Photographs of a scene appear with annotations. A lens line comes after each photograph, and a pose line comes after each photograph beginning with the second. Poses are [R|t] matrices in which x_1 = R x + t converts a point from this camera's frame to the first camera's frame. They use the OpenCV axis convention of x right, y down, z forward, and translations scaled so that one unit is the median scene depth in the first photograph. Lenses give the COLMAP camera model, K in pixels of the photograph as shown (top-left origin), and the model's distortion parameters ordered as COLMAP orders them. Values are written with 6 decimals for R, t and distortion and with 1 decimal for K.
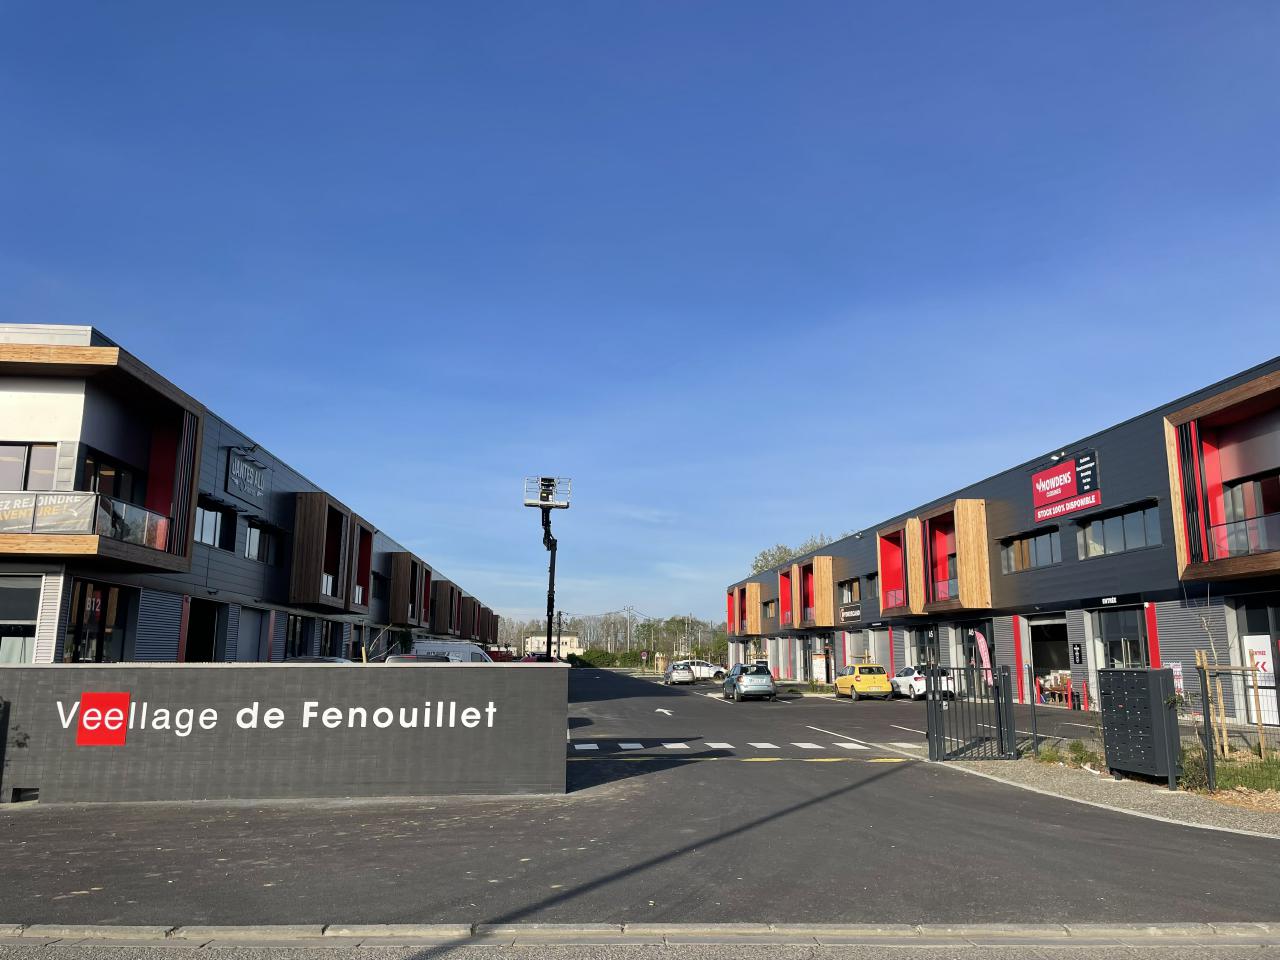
lens RADIAL K [[955.5, 0, 635.2], [0, 955.5, 474.9], [0, 0, 1]] dist [0.105833, -0.133245]
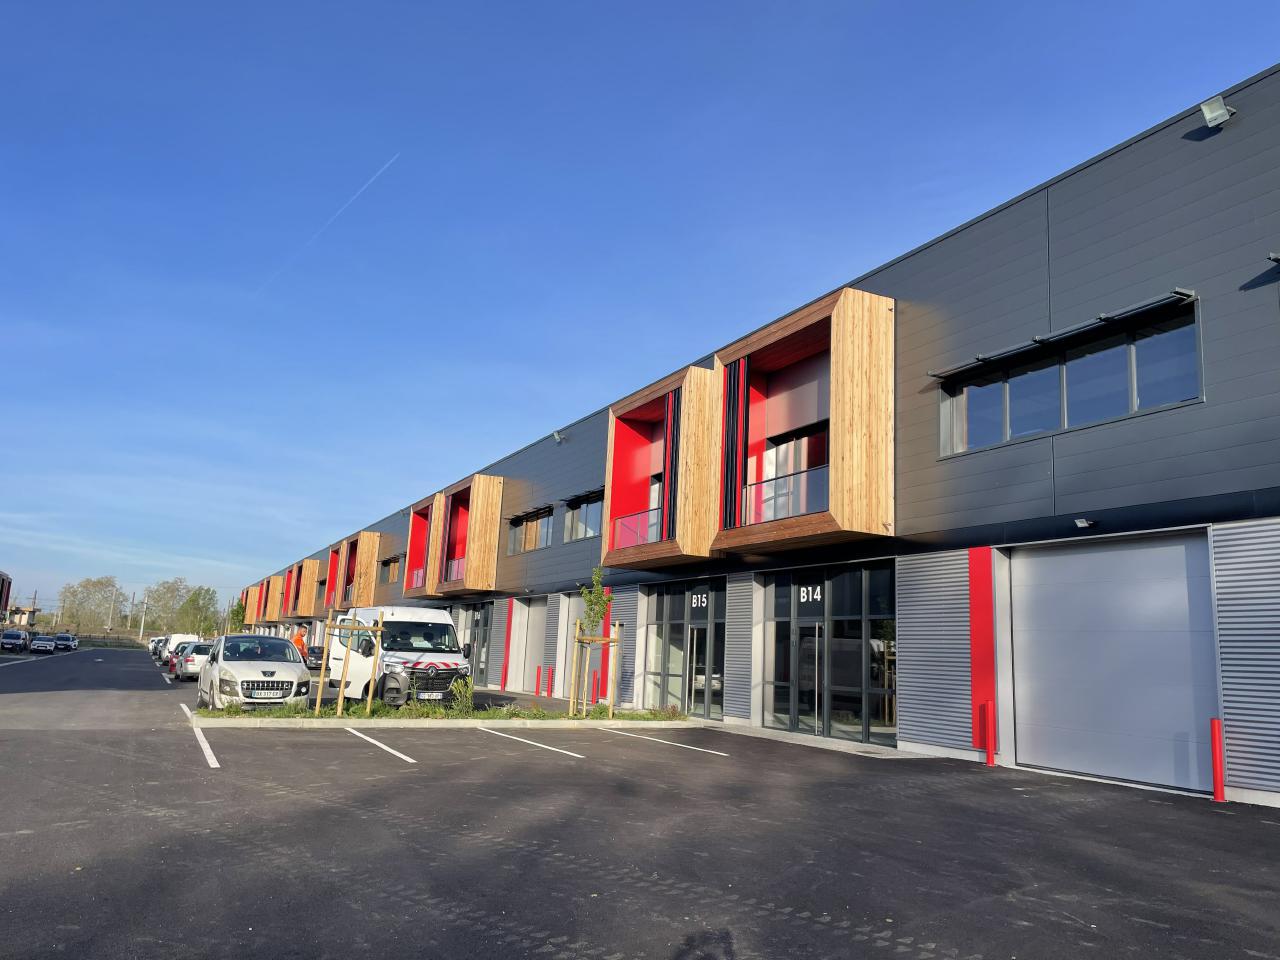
lens RADIAL K [[955.5, 0, 635.2], [0, 955.5, 474.9], [0, 0, 1]] dist [0.105833, -0.133245]
pose [[0.925063, 0.110126, 0.363498, 0.107274], [-0.112774, 0.993522, -0.014000, 0.145983], [-0.362685, -0.028042, 0.931490, 0.715595]]
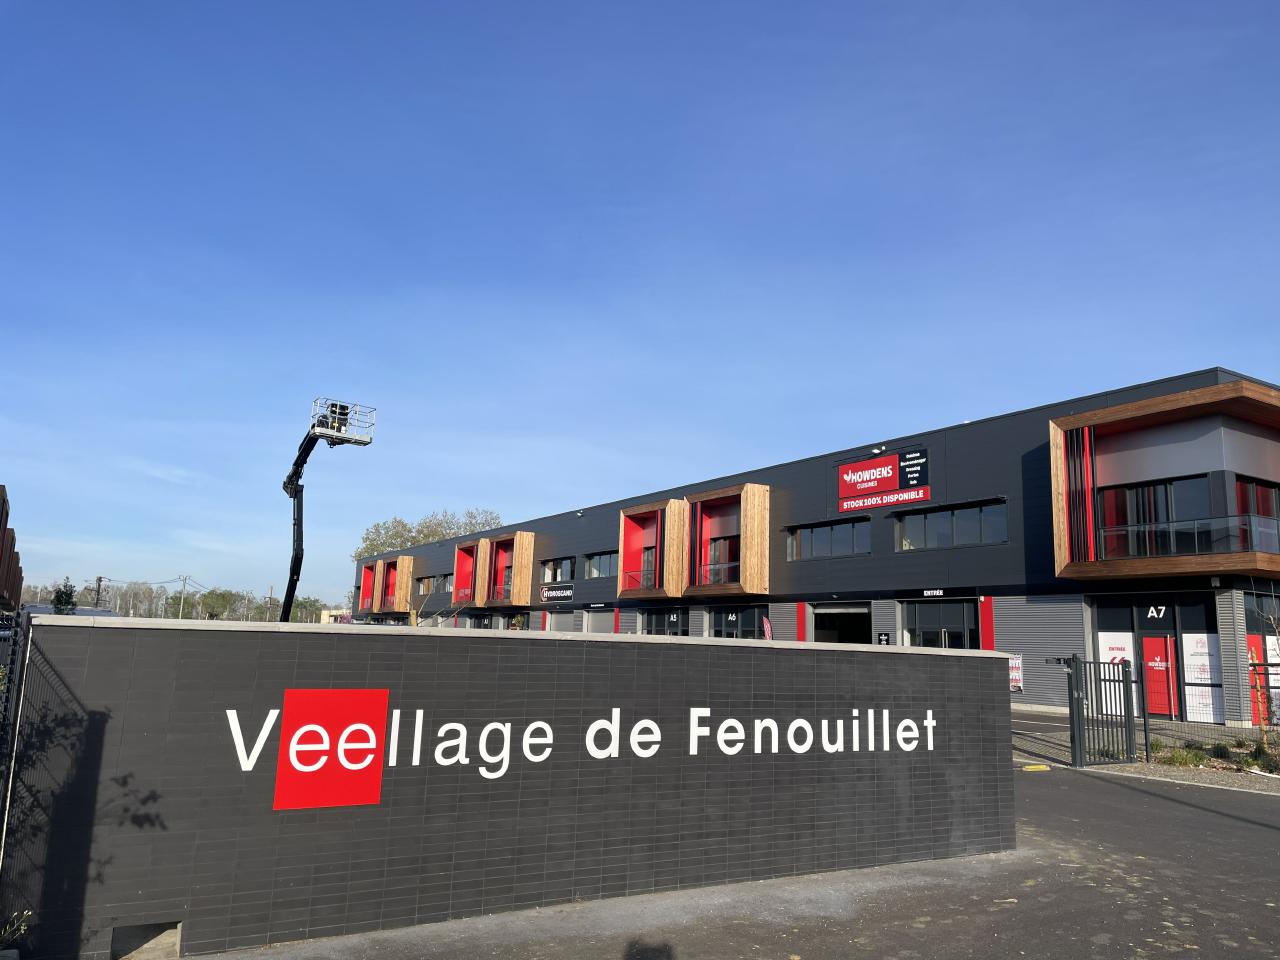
lens RADIAL K [[955.5, 0, 635.2], [0, 955.5, 474.9], [0, 0, 1]] dist [0.105833, -0.133245]
pose [[0.890866, 0.102683, 0.442509, -0.232813], [-0.111271, 0.993768, -0.006587, 0.041569], [-0.440427, -0.043370, 0.896740, 0.200182]]
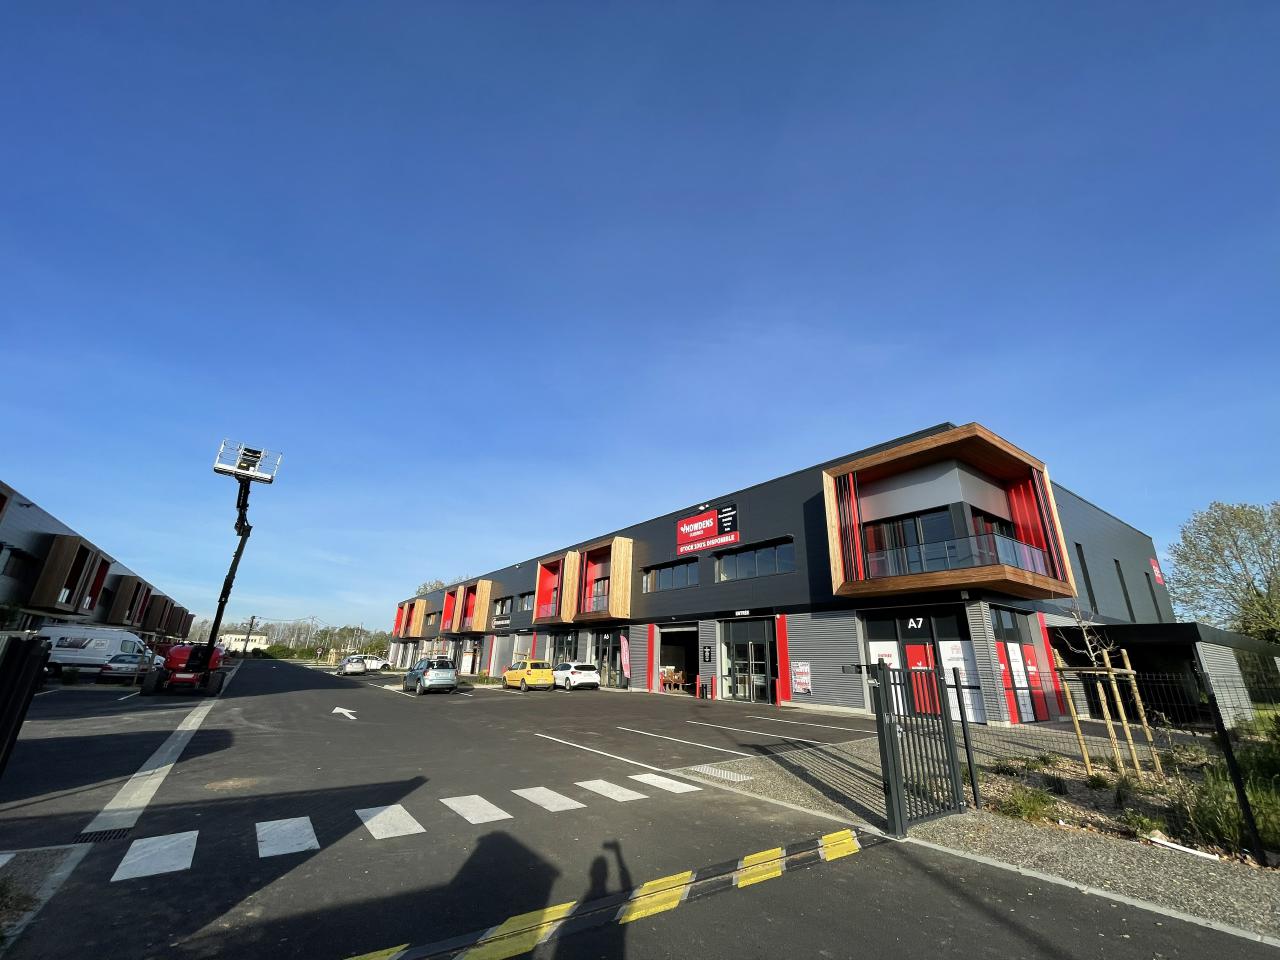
lens RADIAL K [[516.8, 0, 643.7], [0, 516.8, 480.1], [0, 0, 1]] dist [-0.003622, -0.000220]
pose [[0.852167, 0.188990, 0.487949, -0.006700], [-0.118089, 0.977901, -0.172522, 0.079246], [-0.509771, 0.089397, 0.855653, 0.397601]]
